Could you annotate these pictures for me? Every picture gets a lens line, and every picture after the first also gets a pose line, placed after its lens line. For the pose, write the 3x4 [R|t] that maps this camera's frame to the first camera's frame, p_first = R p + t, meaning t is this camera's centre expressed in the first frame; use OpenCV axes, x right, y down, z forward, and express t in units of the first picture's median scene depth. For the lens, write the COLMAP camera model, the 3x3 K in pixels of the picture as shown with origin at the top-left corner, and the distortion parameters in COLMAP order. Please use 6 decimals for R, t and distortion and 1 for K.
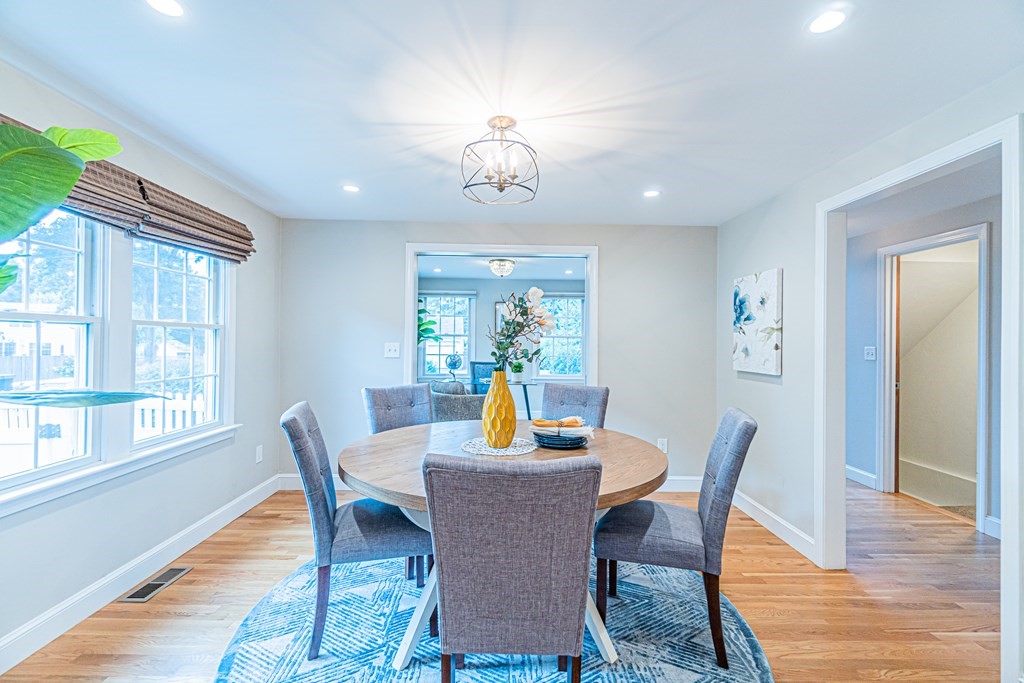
lens RADIAL K [[445.0, 0, 508.6], [0, 445.0, 338.7], [0, 0, 1]] dist [0.001557, 0.000766]
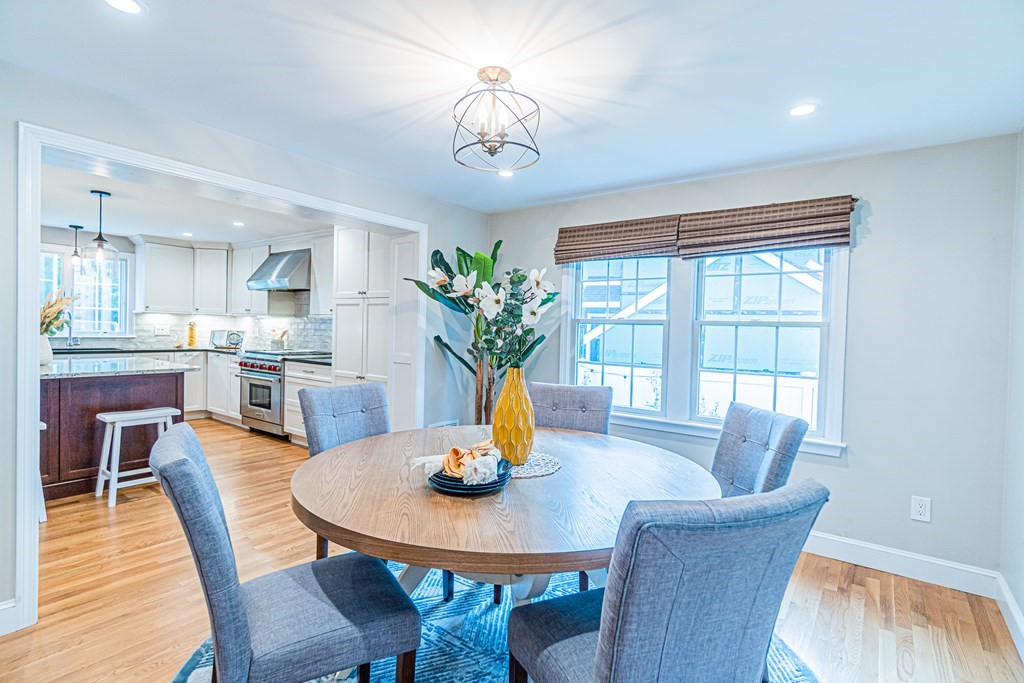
lens RADIAL K [[492.2, 0, 512.0], [0, 492.2, 341.5], [0, 0, 1]] dist [-0.000203, -0.000097]
pose [[-0.601298, -0.009619, -0.798967, 0.523096], [-0.033210, 0.999364, 0.012962, 0.015799], [0.798334, 0.034327, -0.601235, 1.167997]]
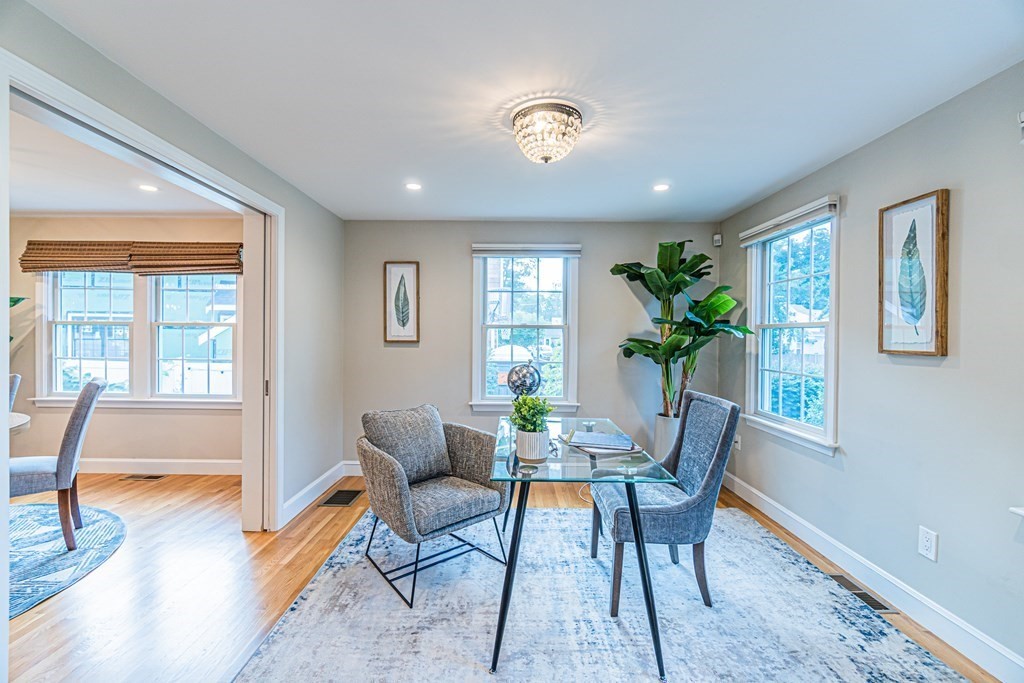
lens RADIAL K [[445.0, 0, 508.6], [0, 445.0, 338.7], [0, 0, 1]] dist [0.001557, 0.000766]
pose [[-0.021065, -0.005944, -0.999760, 0.714391], [-0.007781, 0.999953, -0.005781, 0.018111], [0.999748, 0.007658, -0.021111, 1.971292]]
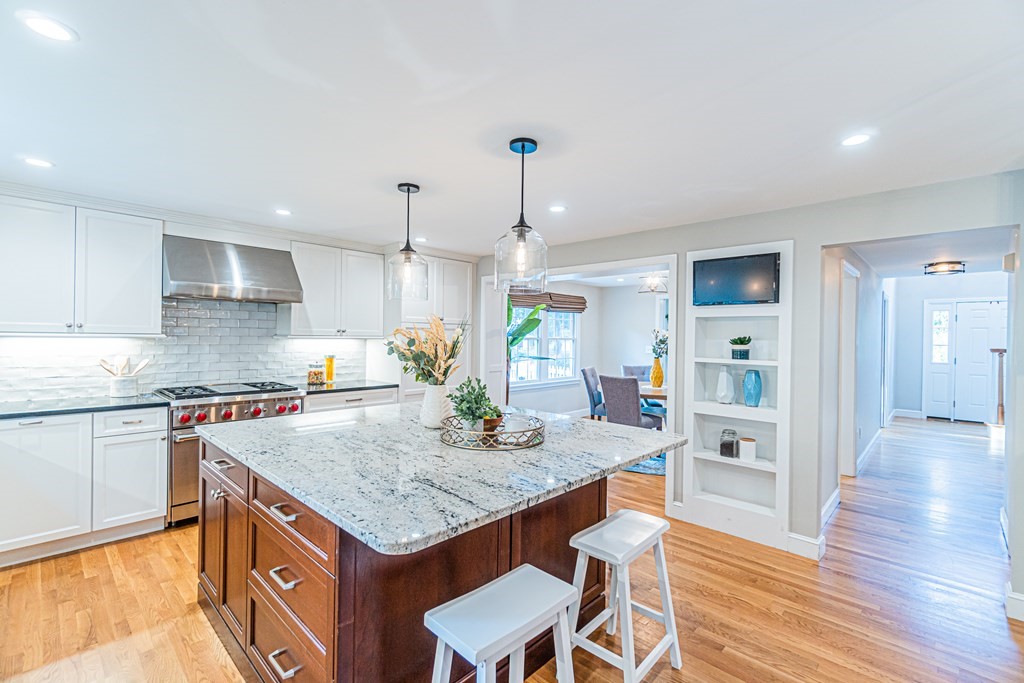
lens RADIAL K [[445.0, 0, 508.6], [0, 445.0, 338.7], [0, 0, 1]] dist [0.001557, 0.000766]
pose [[0.695683, -0.003110, -0.718342, 0.935792], [-0.000921, 0.999986, -0.005222, -0.018096], [0.718348, 0.004294, 0.695671, -1.062334]]
